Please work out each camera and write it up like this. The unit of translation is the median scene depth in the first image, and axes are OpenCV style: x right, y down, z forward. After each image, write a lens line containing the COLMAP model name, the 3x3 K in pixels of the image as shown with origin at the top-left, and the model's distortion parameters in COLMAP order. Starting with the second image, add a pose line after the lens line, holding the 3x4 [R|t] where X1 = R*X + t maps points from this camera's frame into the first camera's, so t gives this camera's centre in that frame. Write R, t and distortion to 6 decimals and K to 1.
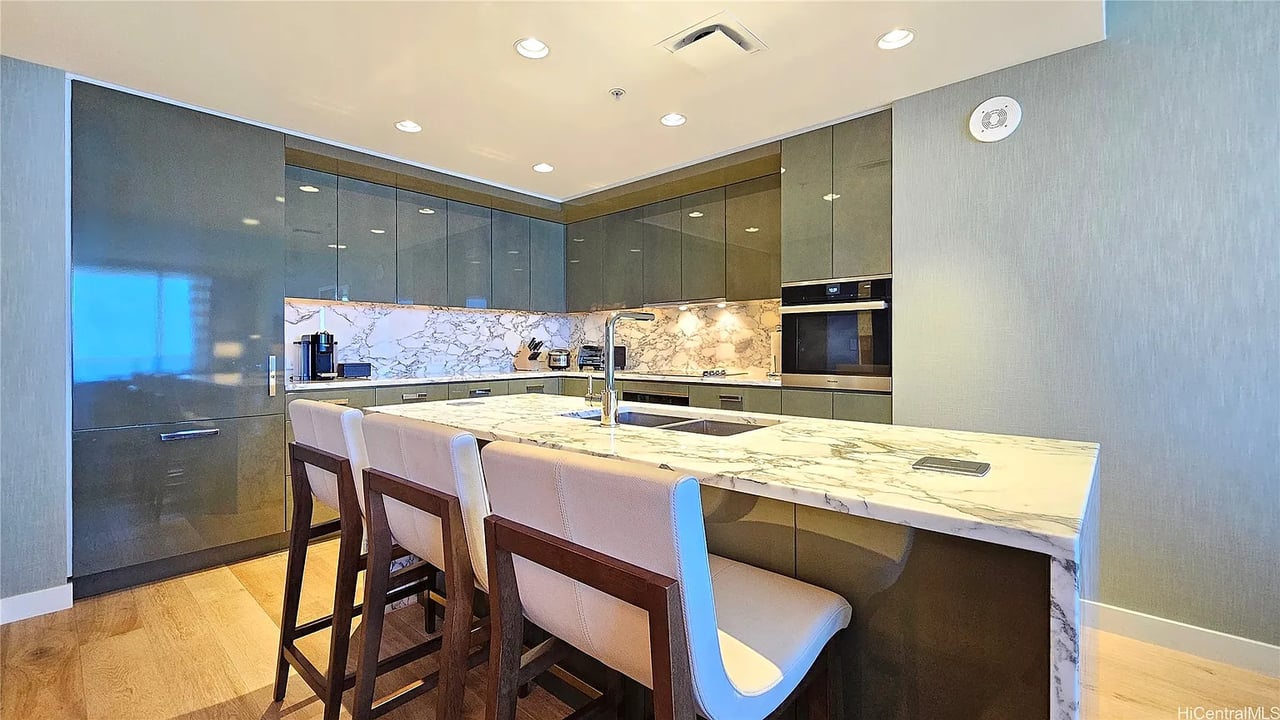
lens RADIAL K [[550.5, 0, 624.7], [0, 550.5, 344.4], [0, 0, 1]] dist [0.072571, 0.000005]
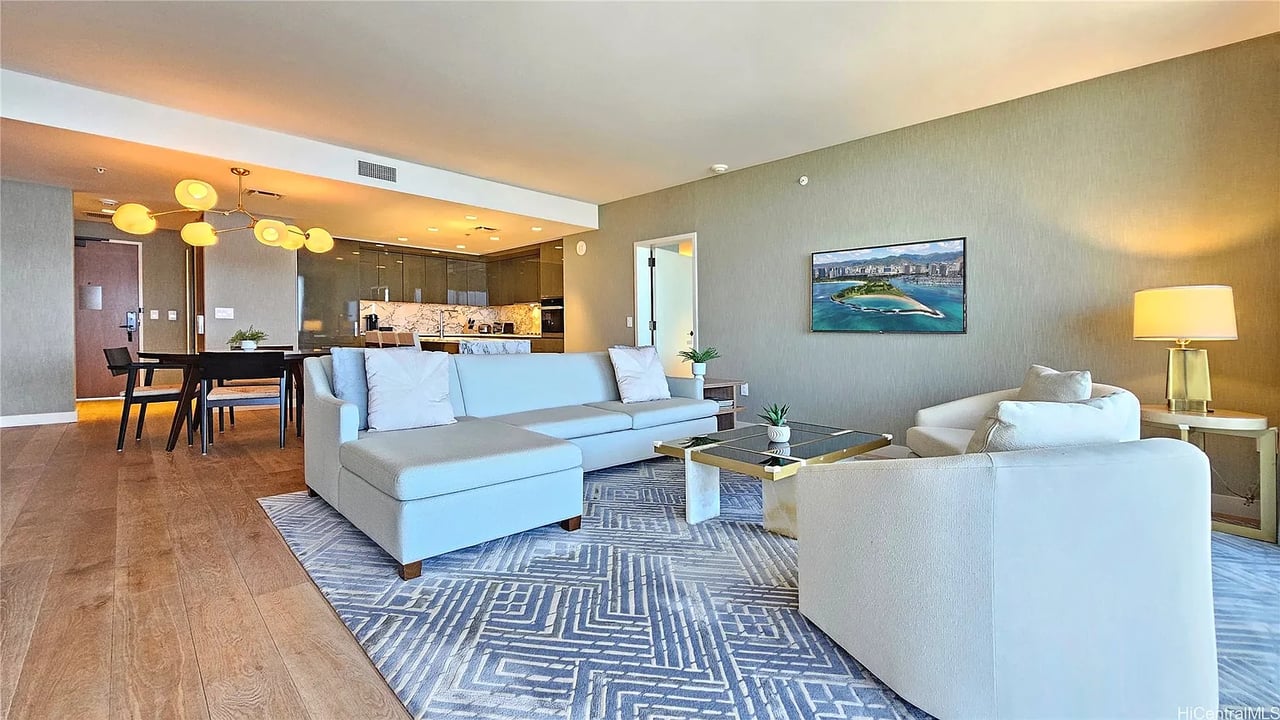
lens RADIAL K [[545.2, 0, 655.0], [0, 545.2, 351.0], [0, 0, 1]] dist [-0.002144, 0.000058]
pose [[0.999064, 0.019476, -0.038636, 0.704447], [-0.018047, 0.999153, 0.036989, 0.026748], [0.039323, -0.036257, 0.998569, -1.196074]]
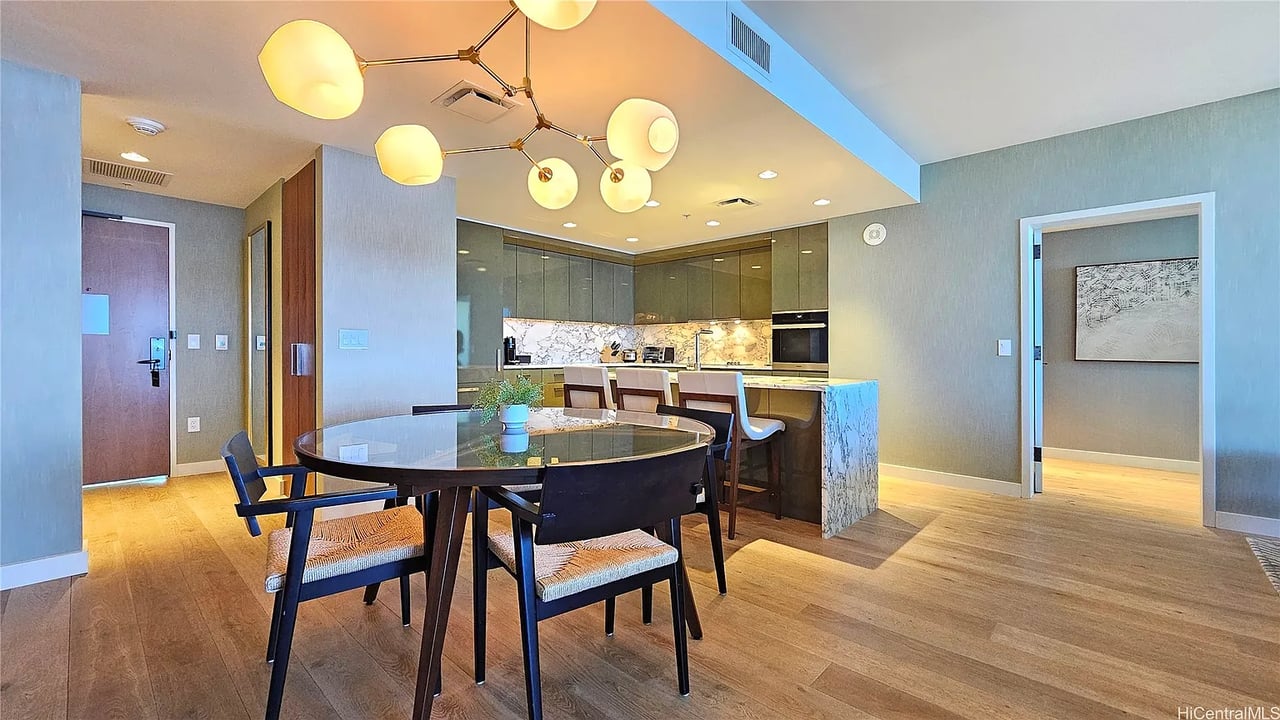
lens RADIAL K [[529.0, 0, 637.0], [0, 529.0, 345.7], [0, 0, 1]] dist [-0.000506, -0.000207]
pose [[0.999953, 0.009715, 0.000740, -0.116323], [-0.009710, 0.999931, -0.006665, 0.010958], [-0.000805, 0.006657, 0.999978, -0.535593]]
